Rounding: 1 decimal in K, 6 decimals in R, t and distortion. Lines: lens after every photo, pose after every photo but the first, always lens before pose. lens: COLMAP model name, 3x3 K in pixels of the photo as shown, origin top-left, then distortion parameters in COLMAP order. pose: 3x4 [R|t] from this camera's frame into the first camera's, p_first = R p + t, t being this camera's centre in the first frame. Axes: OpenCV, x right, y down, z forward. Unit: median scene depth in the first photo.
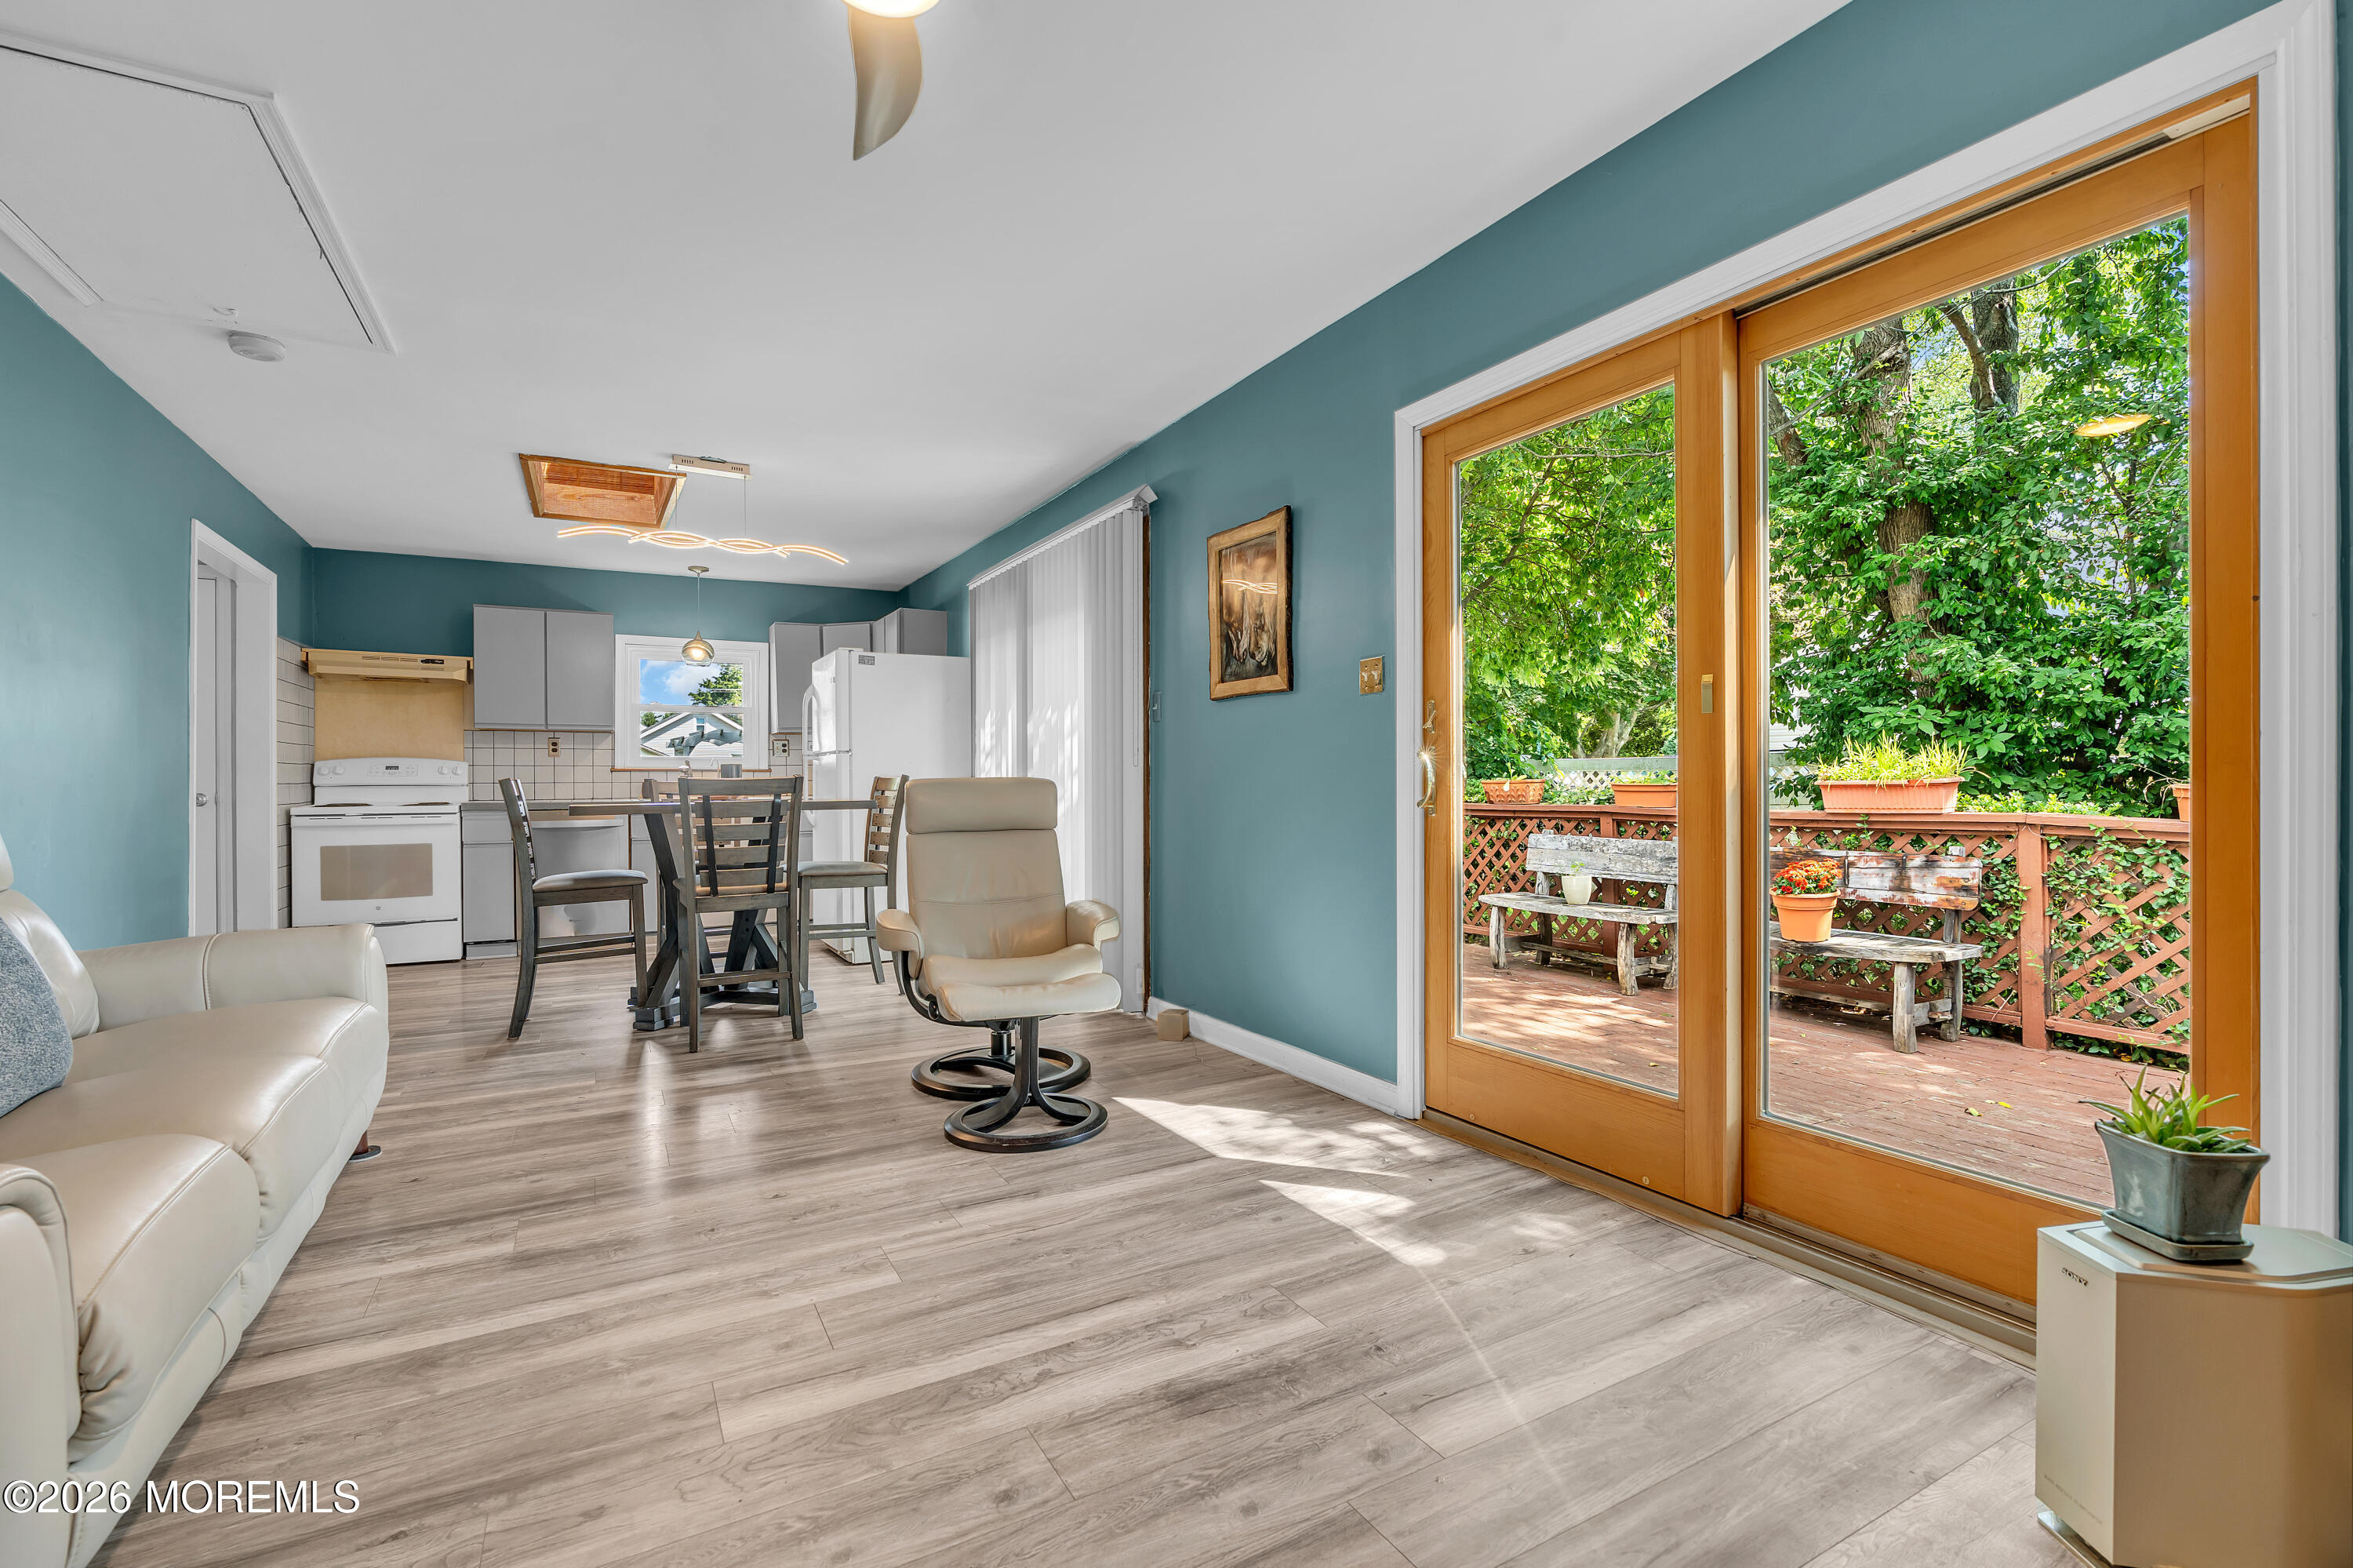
lens RADIAL K [[1072.5, 0, 1172.2], [0, 1072.5, 781.7], [0, 0, 1]] dist [-0.019080, 0.006084]
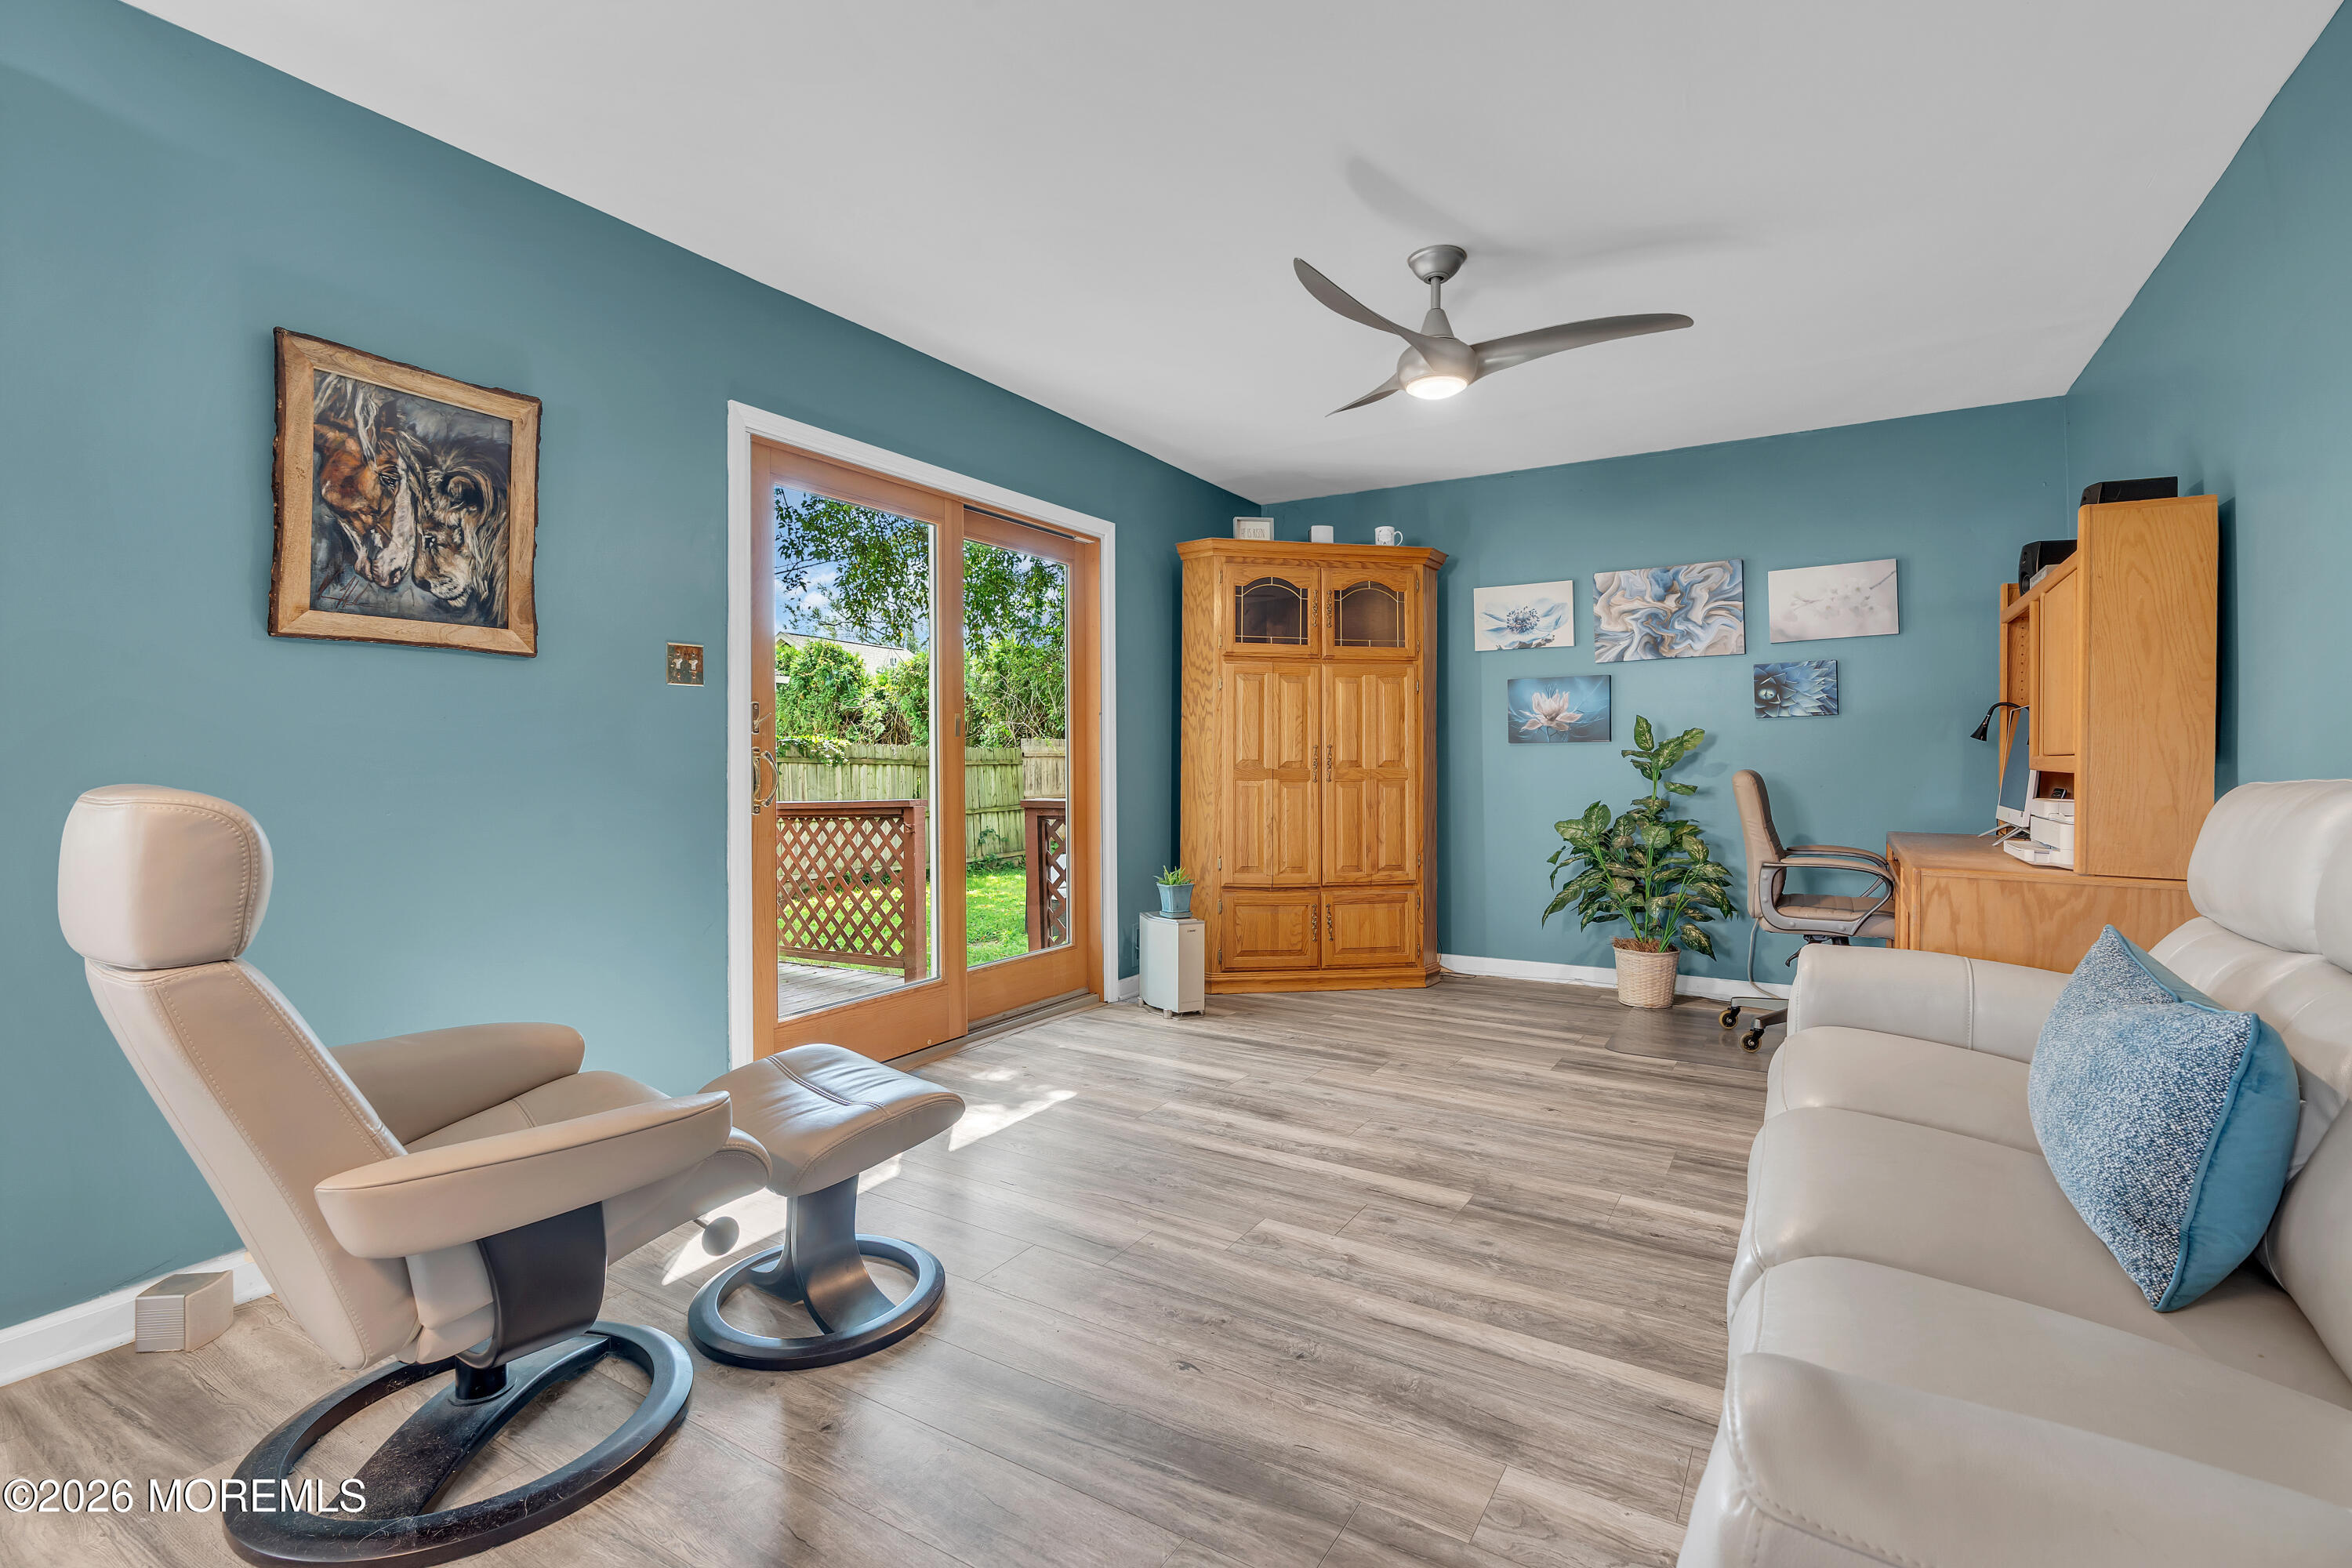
lens RADIAL K [[1072.0, 0, 1197.5], [0, 1072.0, 759.5], [0, 0, 1]] dist [-0.019080, 0.006084]
pose [[-0.514849, 0.013357, 0.857177, -0.678202], [0.007831, 0.999910, -0.010877, -0.006093], [-0.857245, 0.001113, -0.514907, 0.930582]]
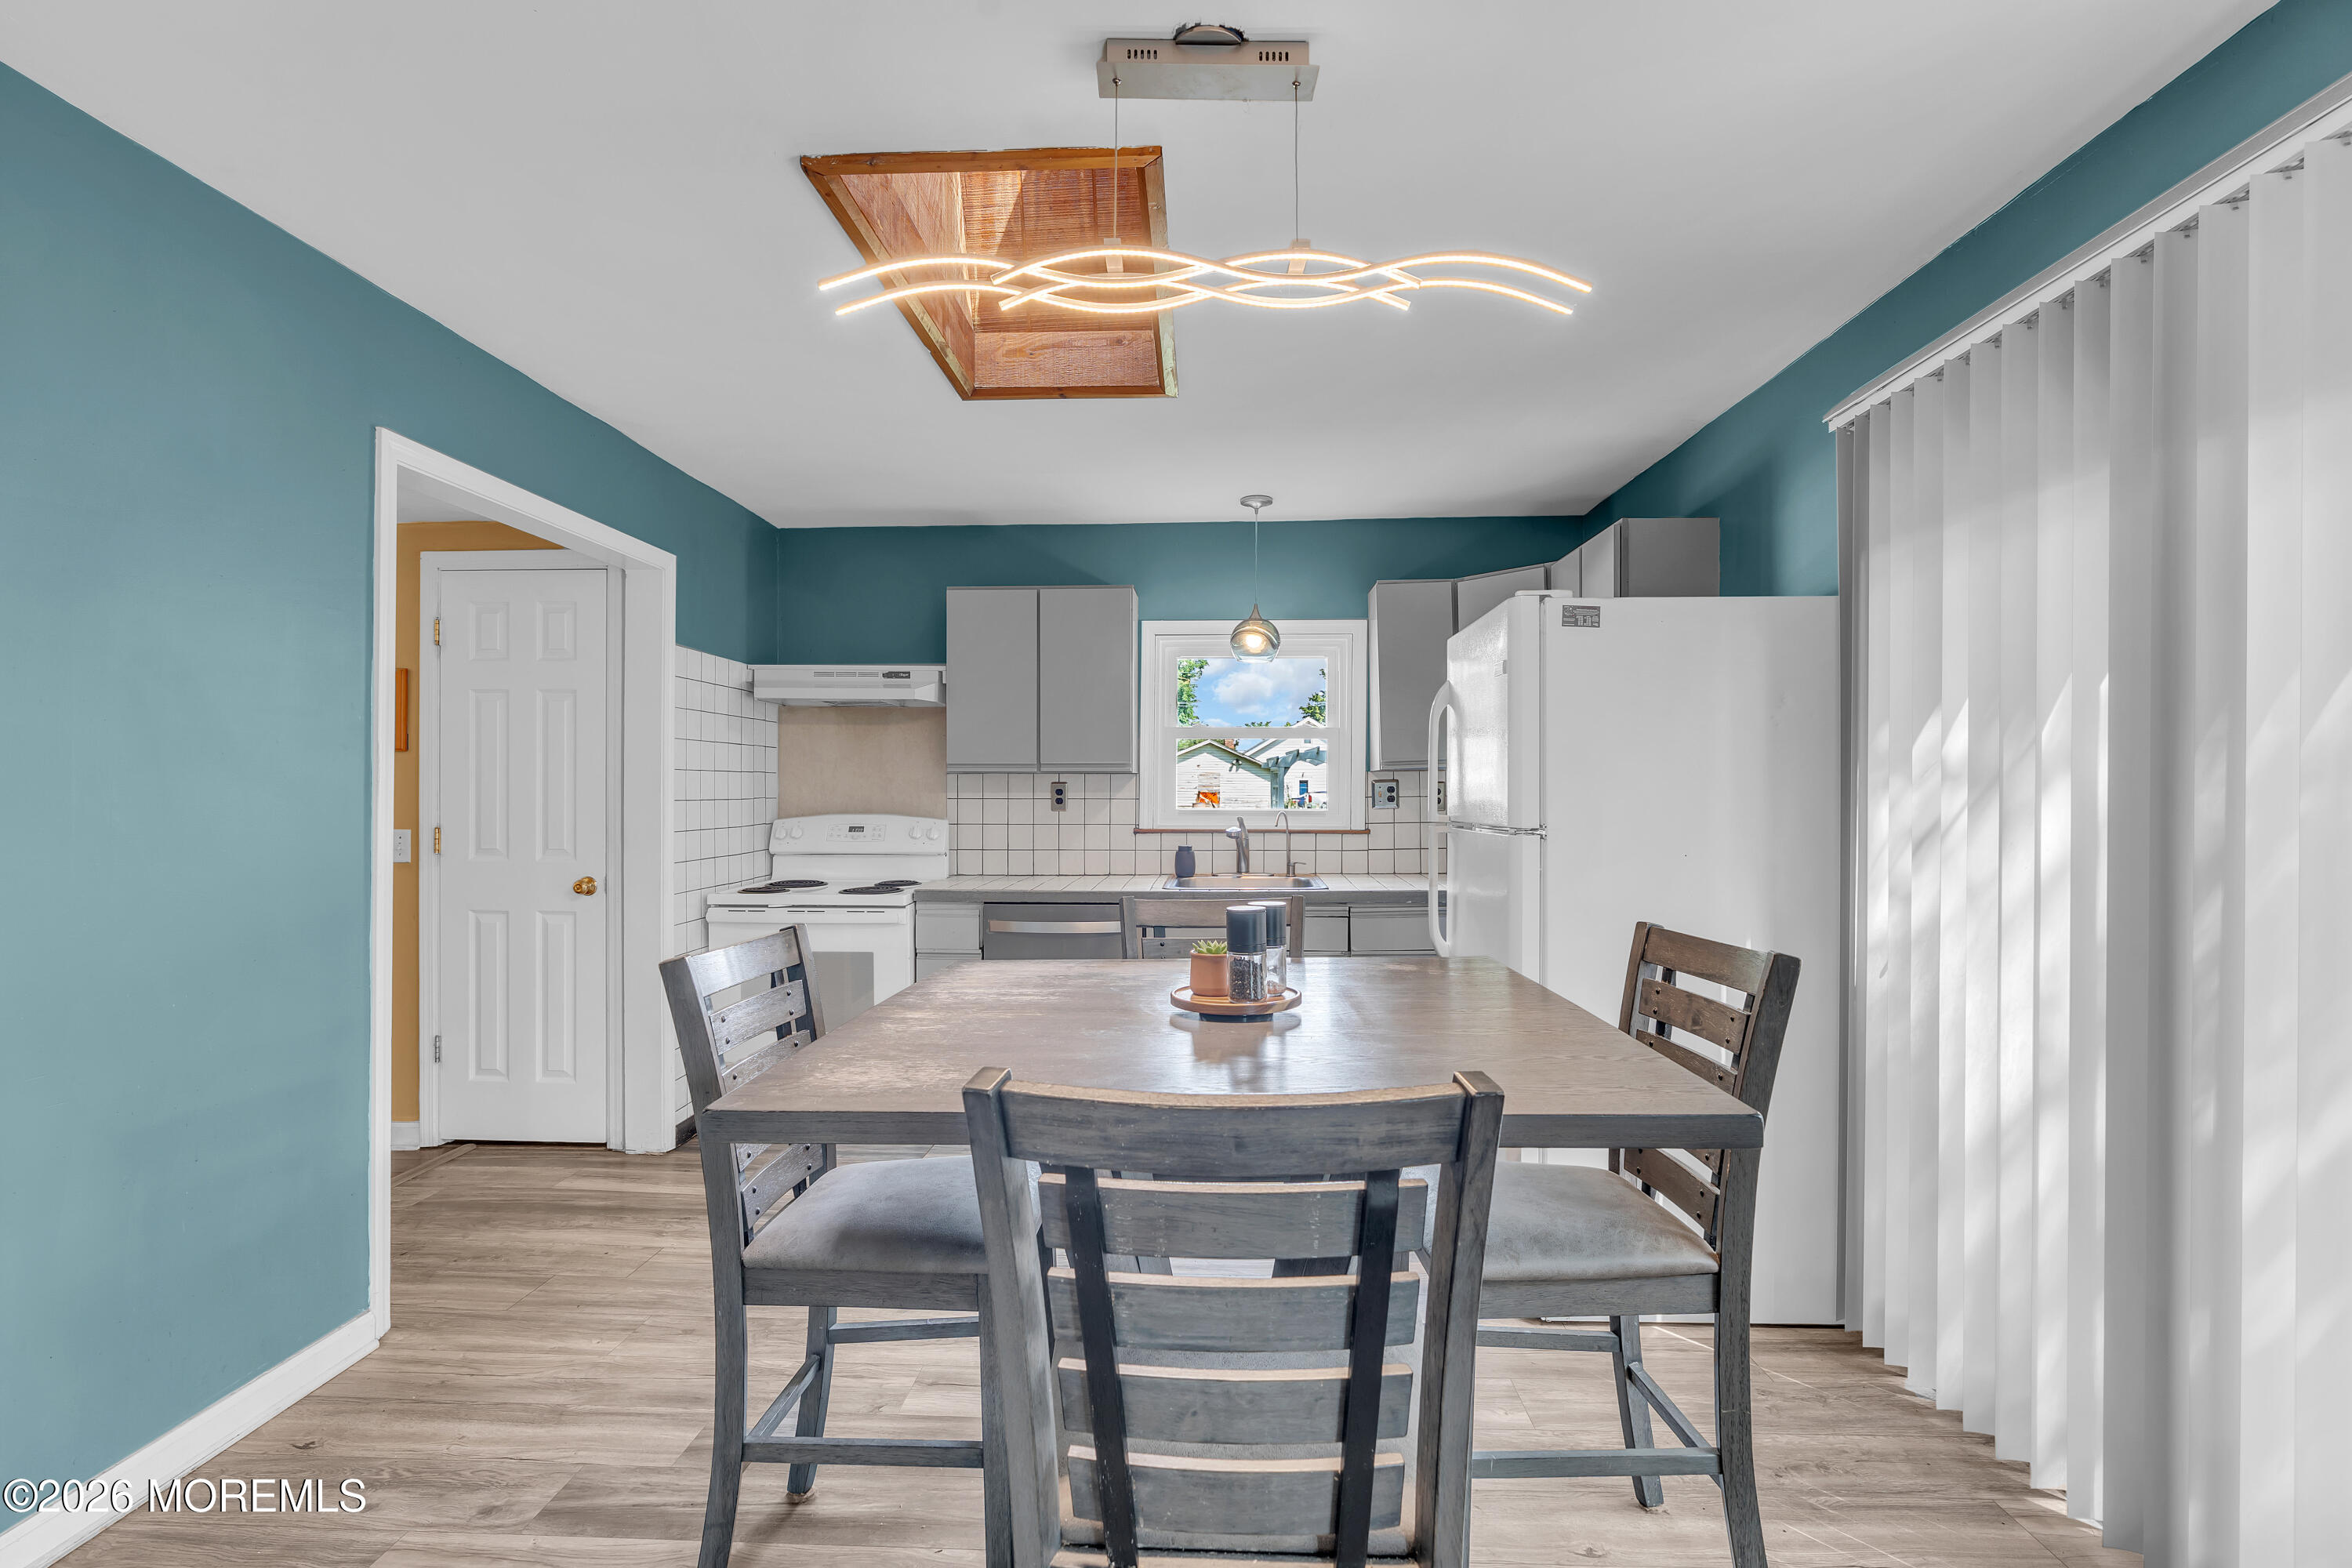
lens RADIAL K [[1072.0, 0, 1205.7], [0, 1072.0, 792.2], [0, 0, 1]] dist [-0.019080, 0.006084]
pose [[0.870563, 0.003540, -0.492044, -0.319651], [-0.002332, 0.999993, 0.003068, -0.069429], [0.492052, -0.001523, 0.870565, 0.863332]]
